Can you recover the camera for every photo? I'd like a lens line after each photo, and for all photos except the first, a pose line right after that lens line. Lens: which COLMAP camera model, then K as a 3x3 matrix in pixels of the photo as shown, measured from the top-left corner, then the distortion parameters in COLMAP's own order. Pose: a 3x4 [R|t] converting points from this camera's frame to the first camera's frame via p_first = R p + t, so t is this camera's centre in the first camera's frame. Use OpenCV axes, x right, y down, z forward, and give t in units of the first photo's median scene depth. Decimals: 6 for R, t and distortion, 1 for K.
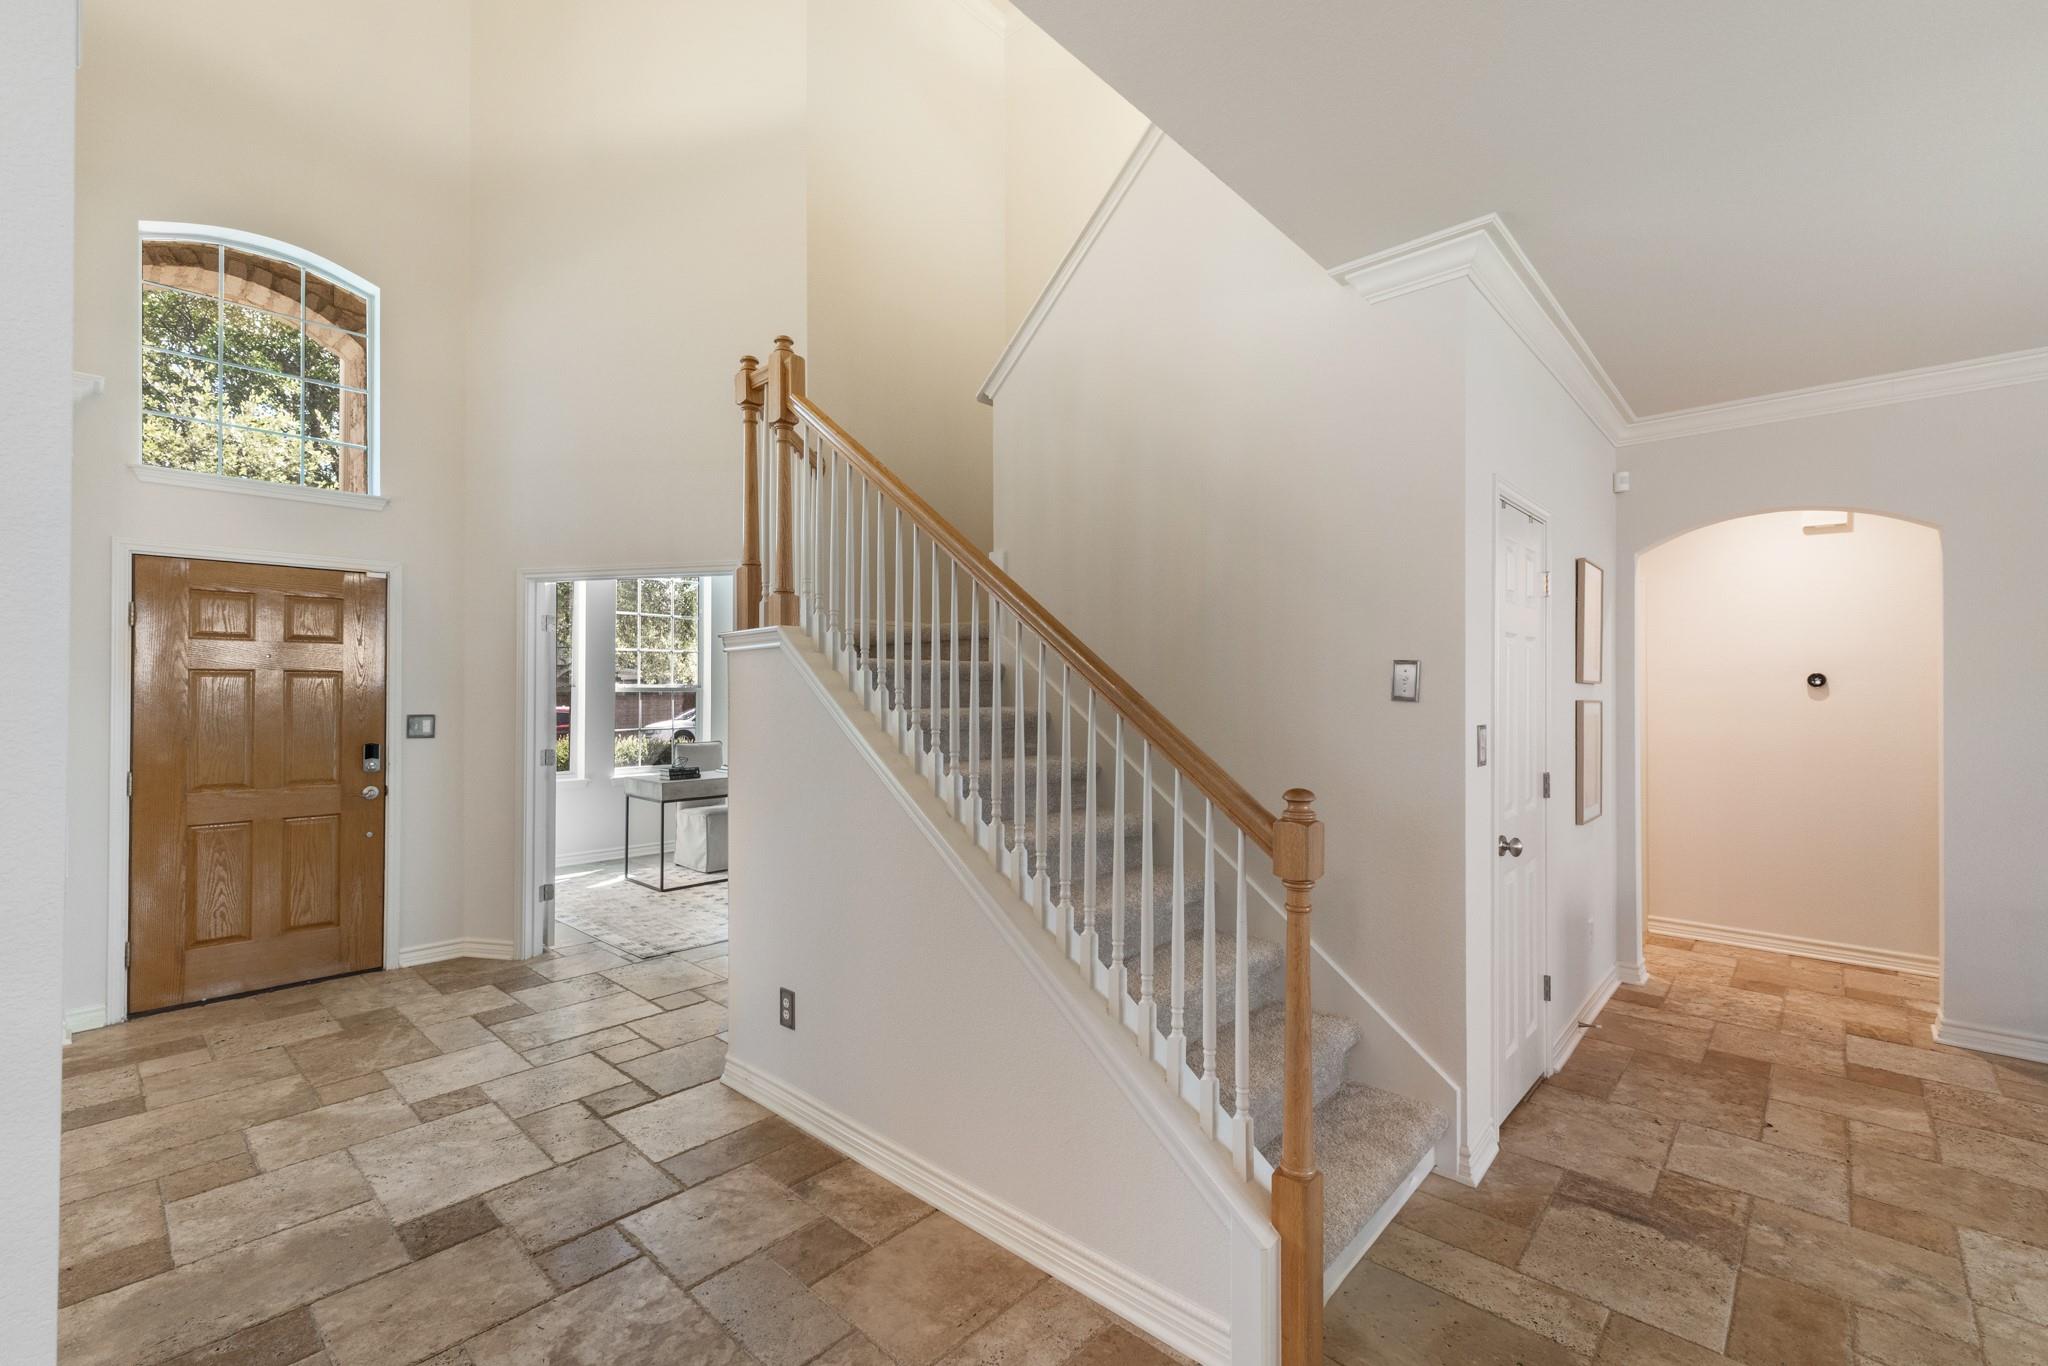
lens RADIAL K [[886.5, 0, 1020.2], [0, 886.5, 685.4], [0, 0, 1]] dist [0.008297, 0.000391]
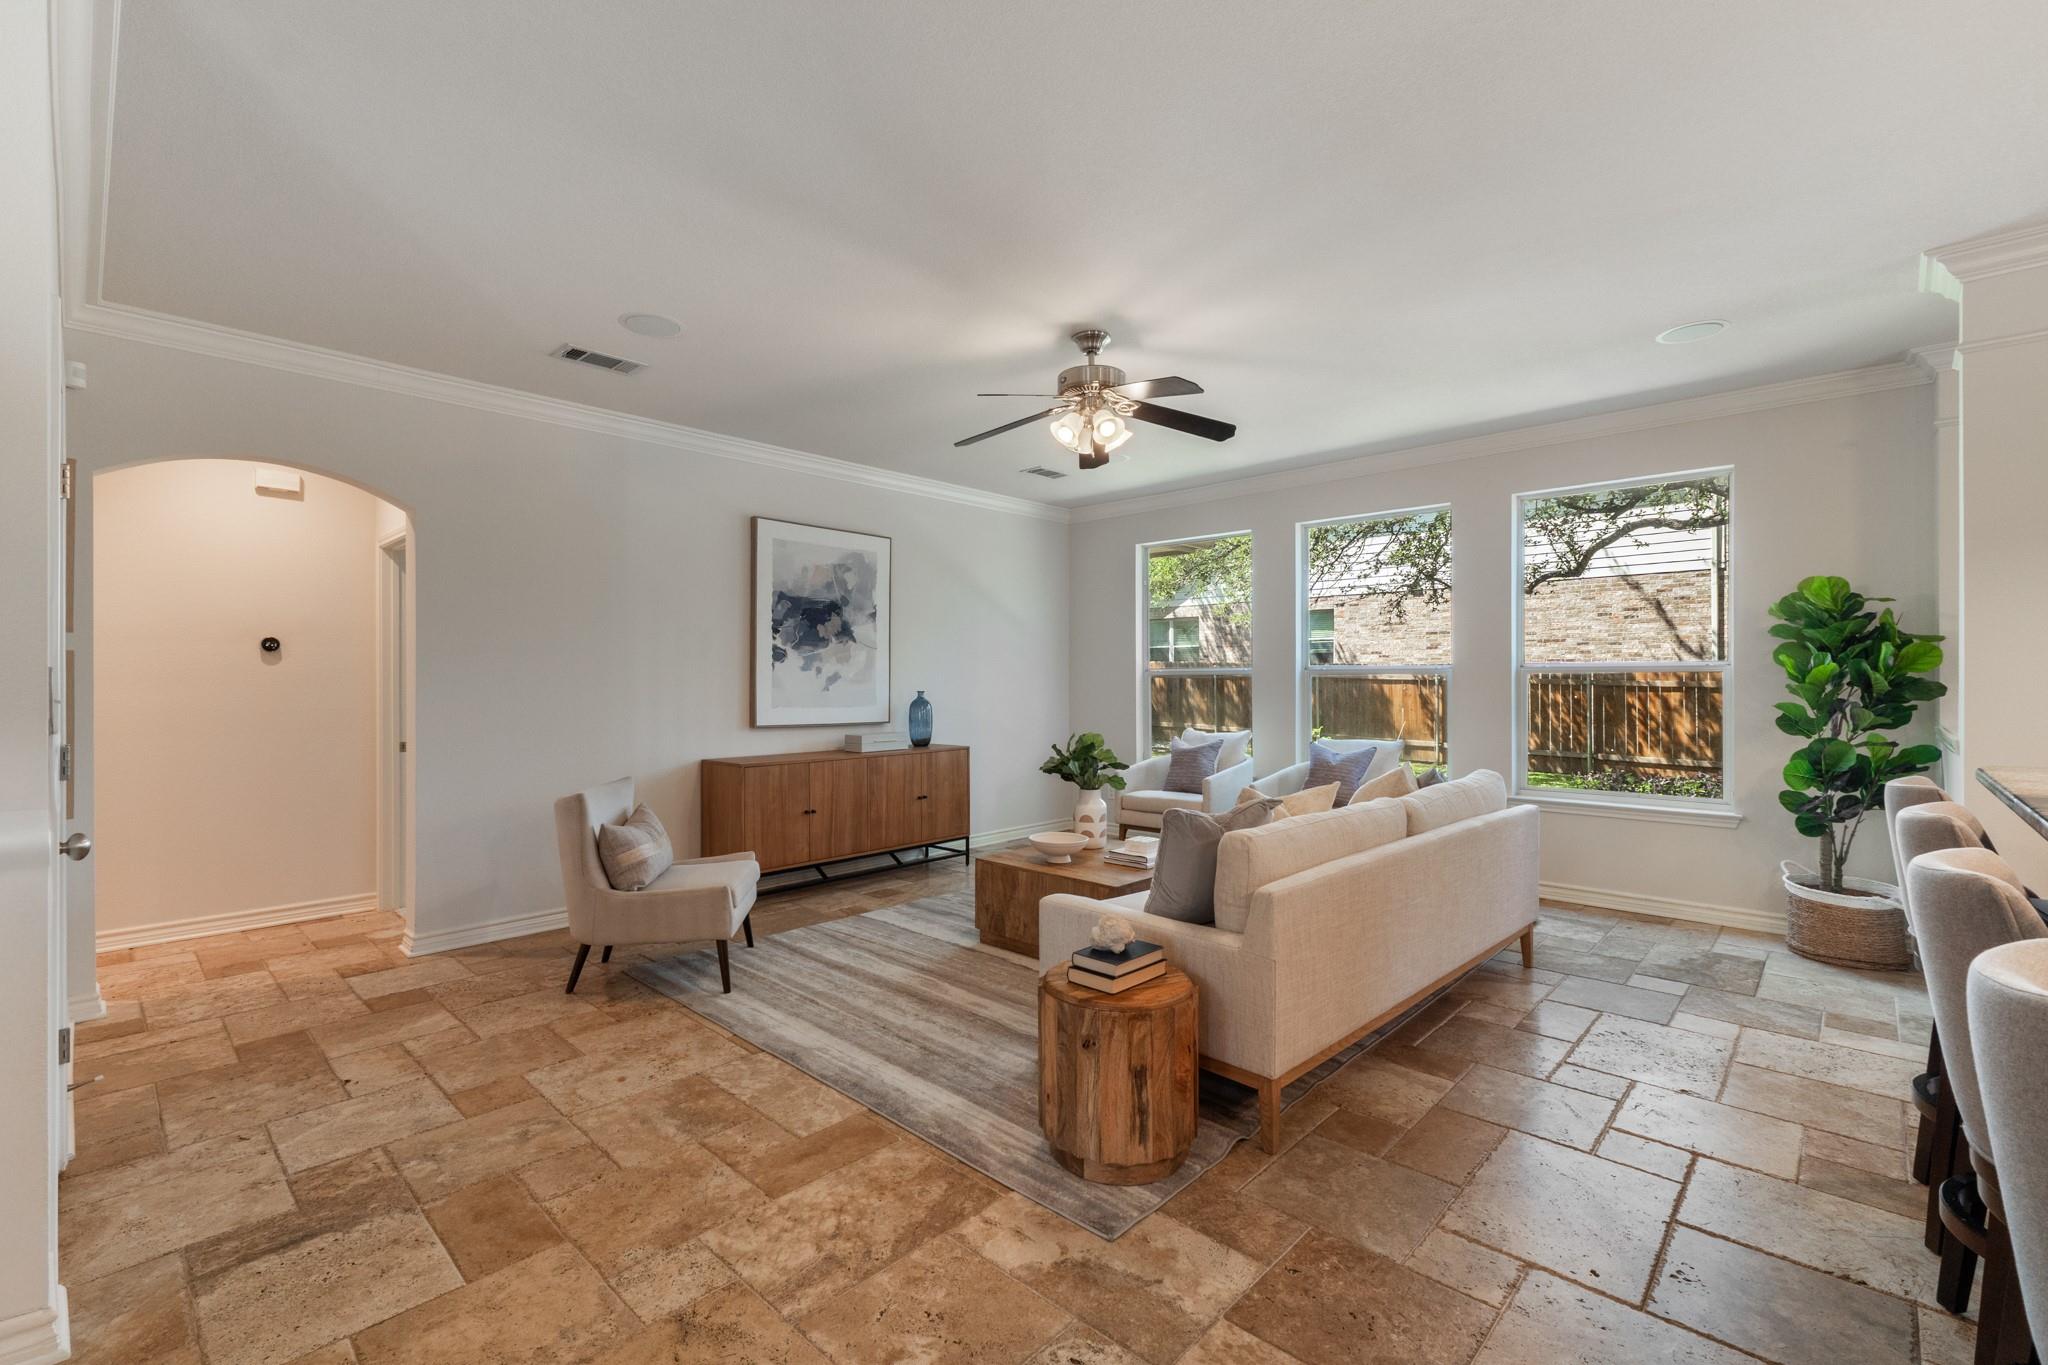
lens RADIAL K [[886.5, 0, 1020.2], [0, 886.5, 684.9], [0, 0, 1]] dist [0.008297, 0.000391]
pose [[0.013635, -0.006382, 0.999887, -0.133579], [-0.002432, 0.999976, 0.006416, 0.049087], [-0.999904, -0.002519, 0.013619, 0.252947]]
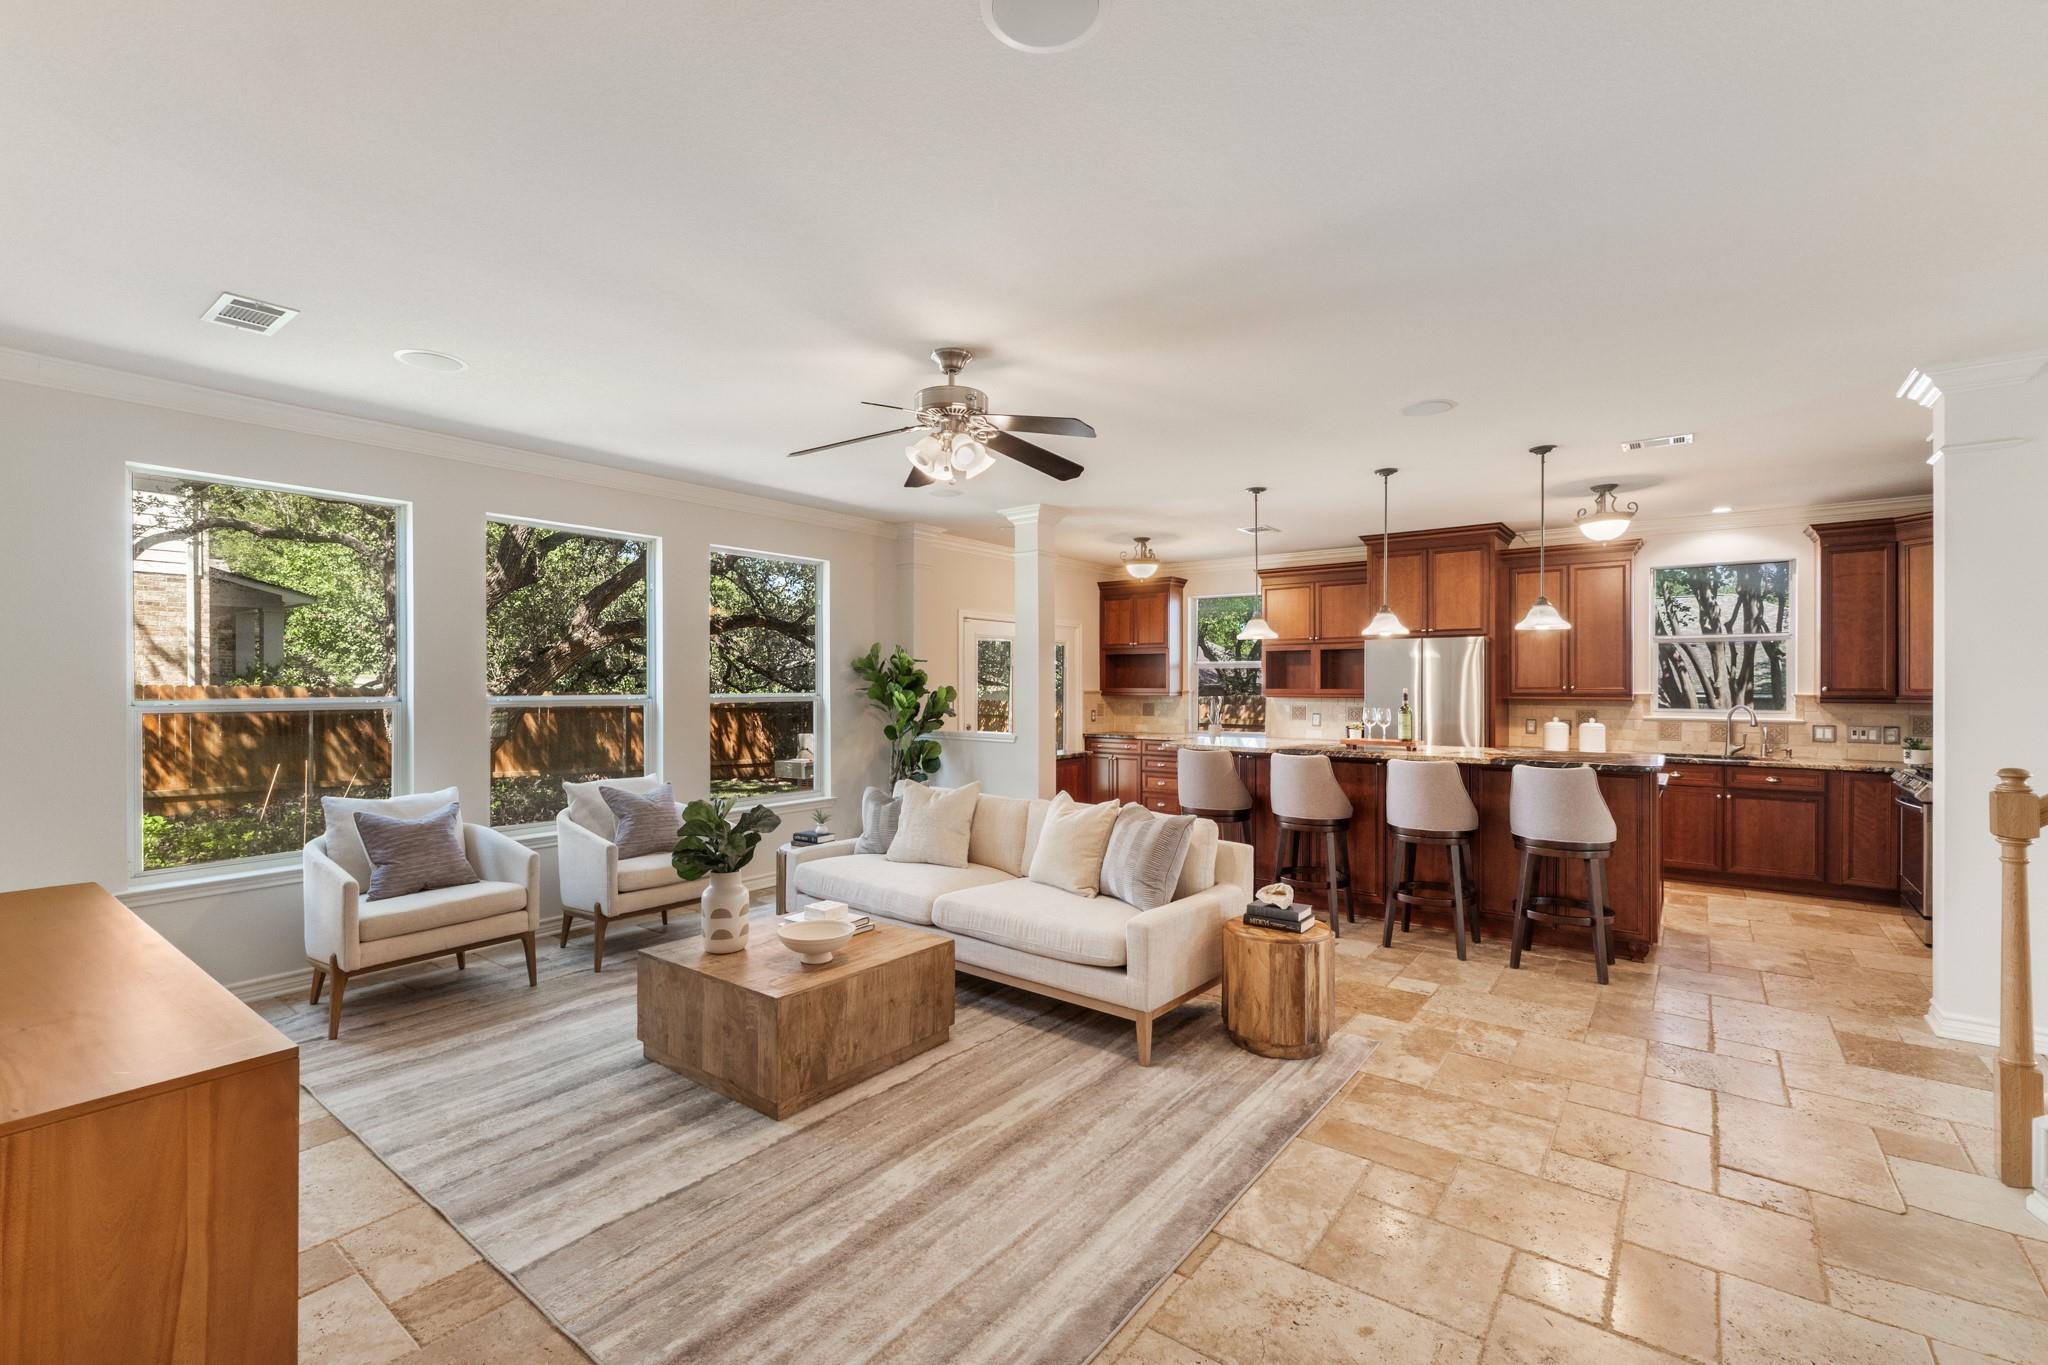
lens RADIAL K [[886.5, 0, 1020.2], [0, 886.5, 684.9], [0, 0, 1]] dist [0.008297, 0.000391]
pose [[-0.995616, 0.001202, -0.093526, 1.199784], [0.001554, 0.999992, -0.003693, 0.000297], [0.093521, -0.003822, -0.995610, 1.388938]]
